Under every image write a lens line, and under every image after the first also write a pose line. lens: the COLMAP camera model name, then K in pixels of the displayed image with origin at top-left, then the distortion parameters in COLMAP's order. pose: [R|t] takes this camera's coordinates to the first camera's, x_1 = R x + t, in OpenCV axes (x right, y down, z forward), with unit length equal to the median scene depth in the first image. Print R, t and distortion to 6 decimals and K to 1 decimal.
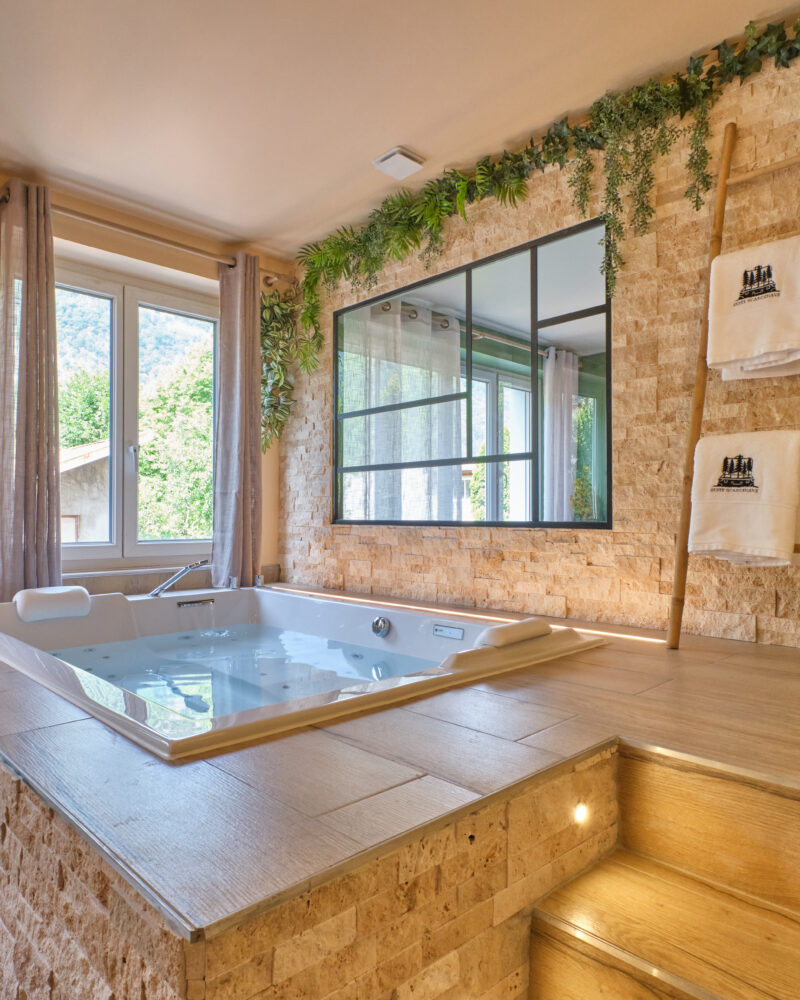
lens RADIAL K [[662.3, 0, 400.0], [0, 662.3, 500.0], [0, 0, 1]] dist [0.005709, -0.000242]
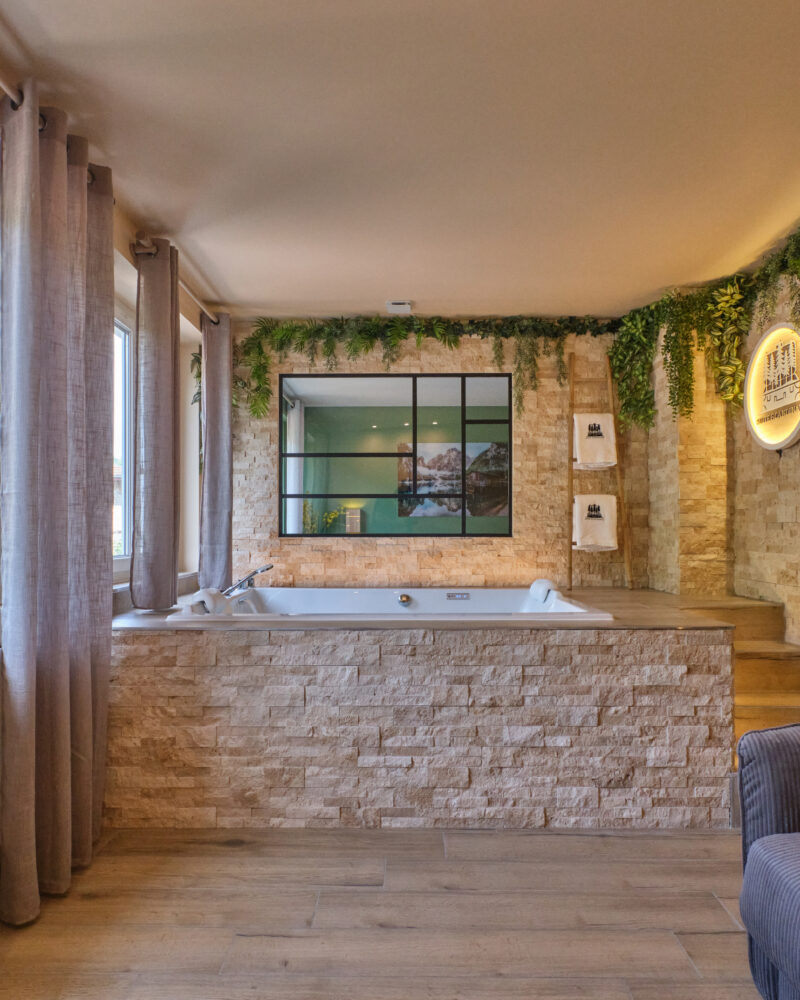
lens RADIAL K [[677.7, 0, 400.2], [0, 677.7, 511.0], [0, 0, 1]] dist [0.000336, -0.000026]
pose [[0.702613, 0.015518, 0.711403, -1.206670], [-0.014566, 0.999866, -0.007425, -0.011563], [-0.711423, -0.005145, 0.702745, -0.143614]]
